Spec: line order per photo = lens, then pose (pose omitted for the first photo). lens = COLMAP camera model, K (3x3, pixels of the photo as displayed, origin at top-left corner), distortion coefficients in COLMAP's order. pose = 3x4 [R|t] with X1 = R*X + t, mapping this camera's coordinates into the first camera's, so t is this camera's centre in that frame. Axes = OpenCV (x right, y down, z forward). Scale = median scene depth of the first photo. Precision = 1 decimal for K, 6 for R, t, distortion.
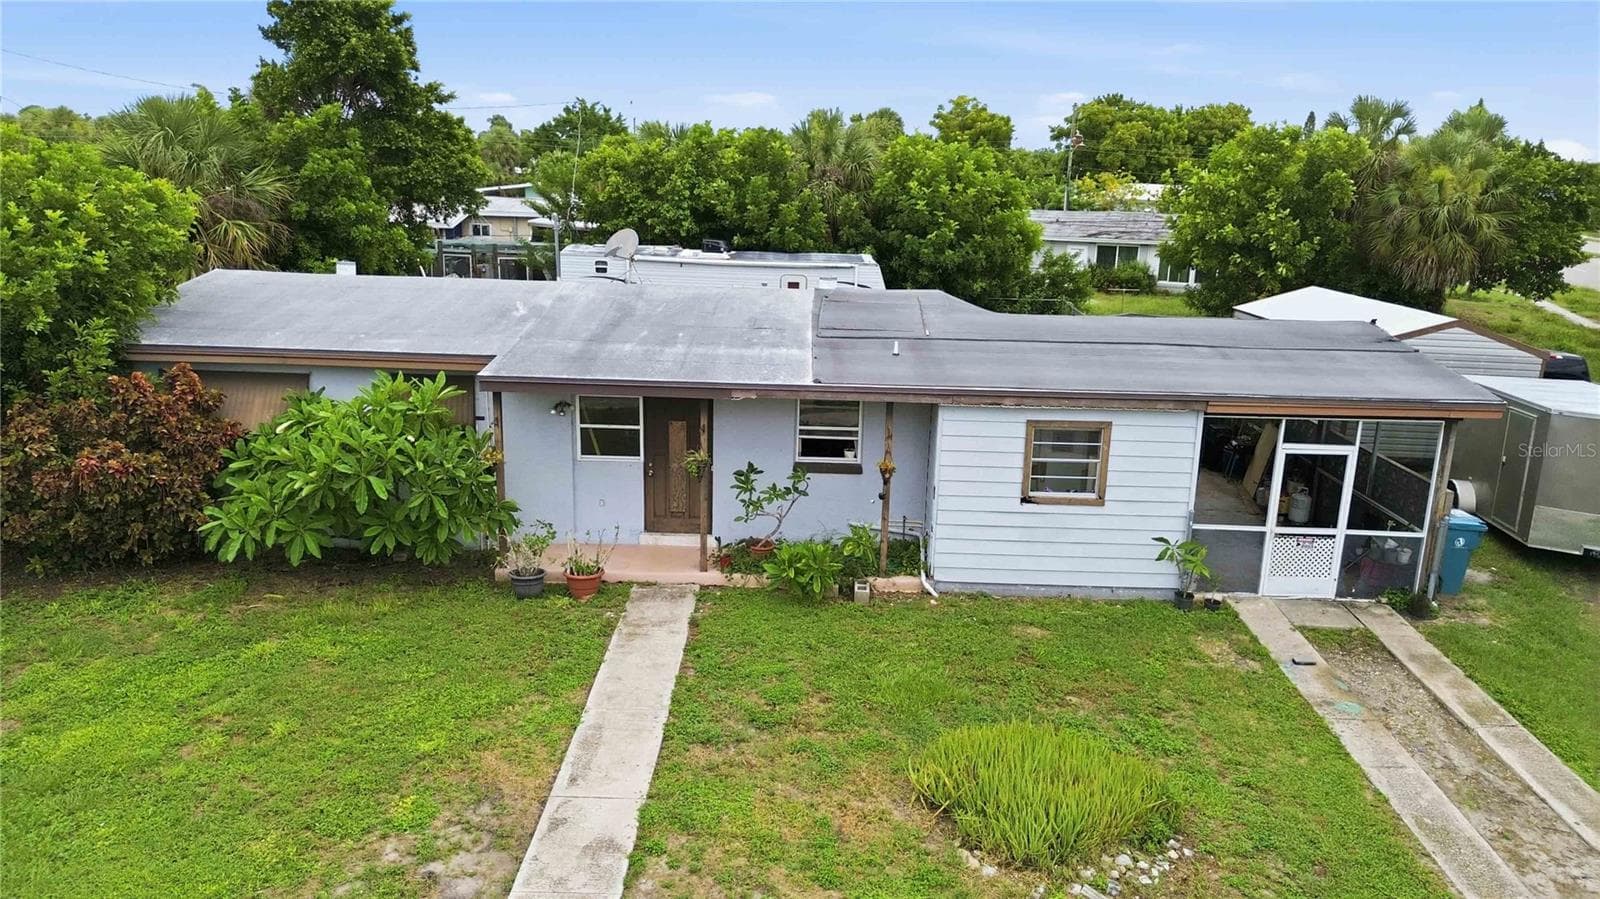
lens RADIAL K [[1136.2, 0, 803.8], [0, 1136.2, 453.8], [0, 0, 1]] dist [0.068618, -0.067735]
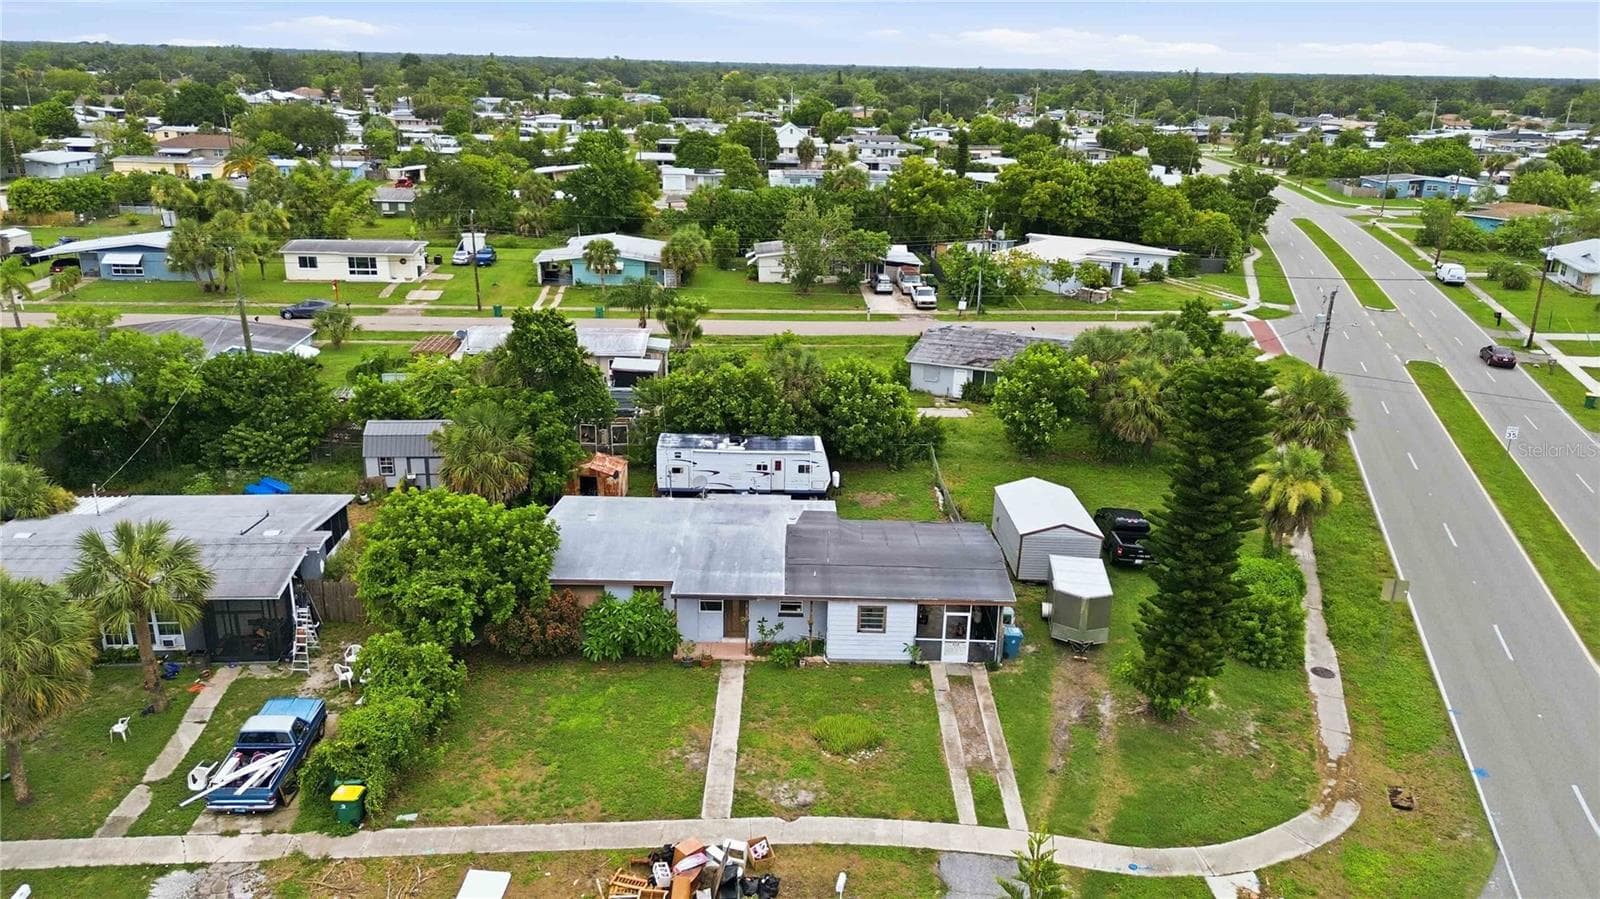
lens RADIAL K [[1136.2, 0, 806.4], [0, 1136.2, 449.3], [0, 0, 1]] dist [0.068618, -0.067735]
pose [[0.999877, -0.007345, 0.013861, 0.025981], [0.006322, 0.997356, 0.072400, -0.628686], [-0.014356, -0.072304, 0.997279, -1.835600]]
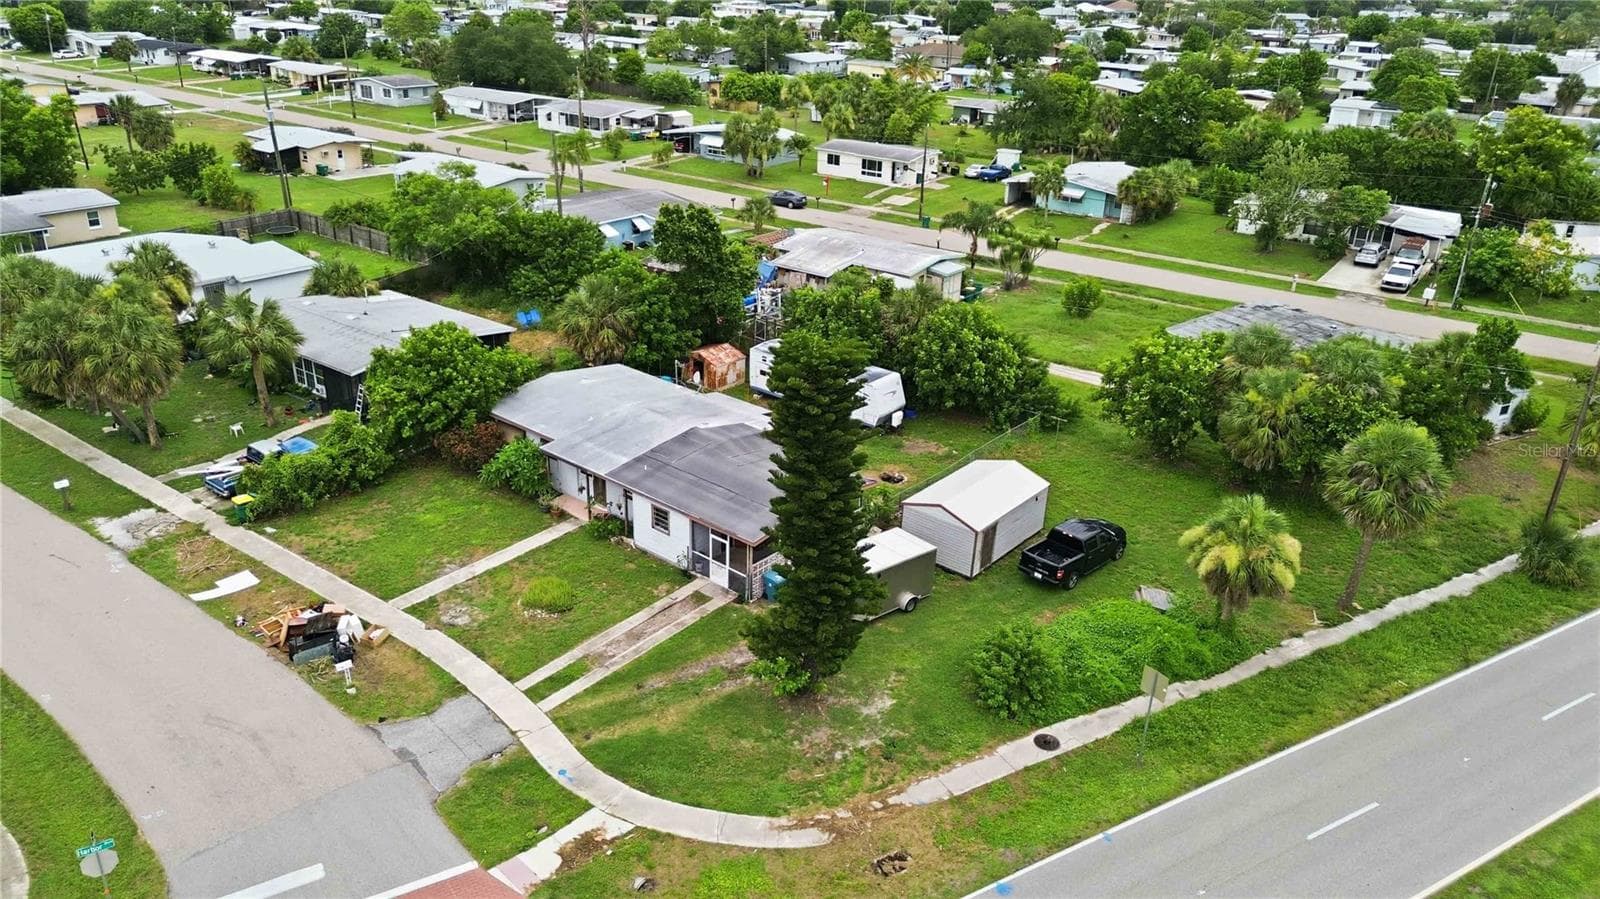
lens RADIAL K [[1136.2, 0, 803.5], [0, 1136.2, 449.3], [0, 0, 1]] dist [0.068618, -0.067735]
pose [[0.768147, 0.252053, -0.588574, 2.305770], [-0.168603, 0.966439, 0.193827, -0.844177], [0.617675, -0.049653, 0.784864, -1.192606]]
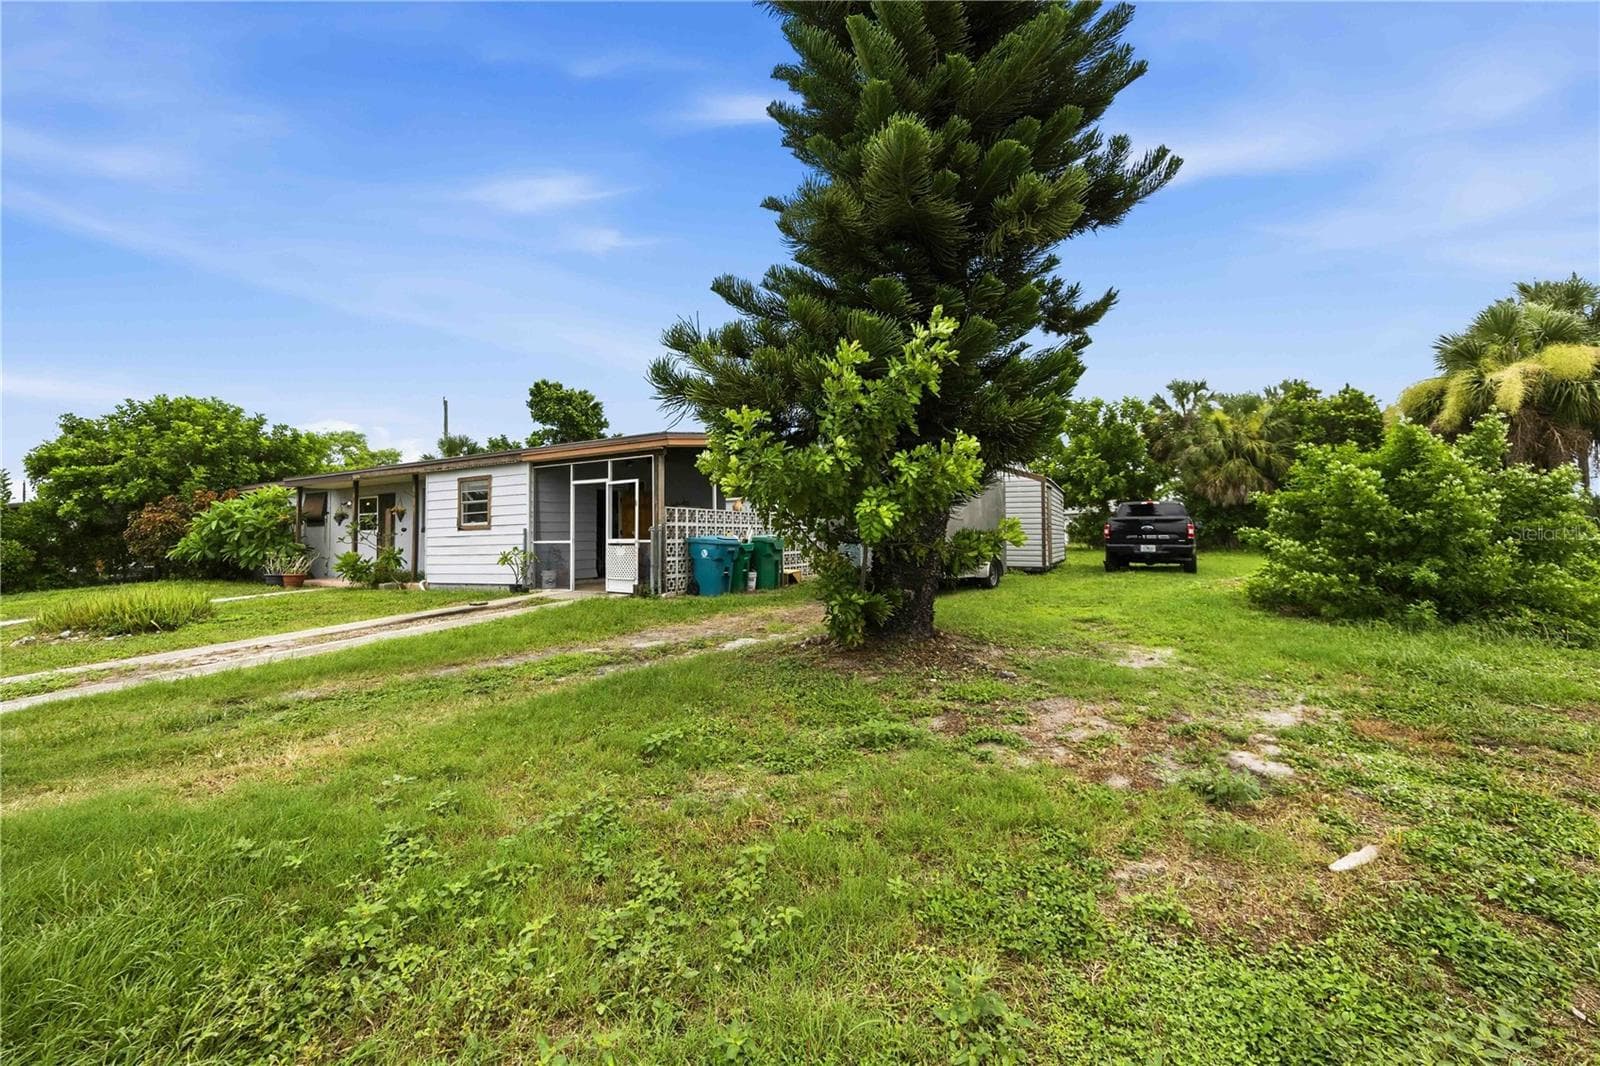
lens RADIAL K [[643.6, 0, 797.3], [0, 643.6, 520.4], [0, 0, 1]] dist [0.003020, -0.000052]
pose [[0.891181, -0.055126, -0.450287, 1.041961], [-0.073671, 0.961826, -0.263557, 0.237218], [0.447627, 0.268050, 0.853100, 0.427240]]
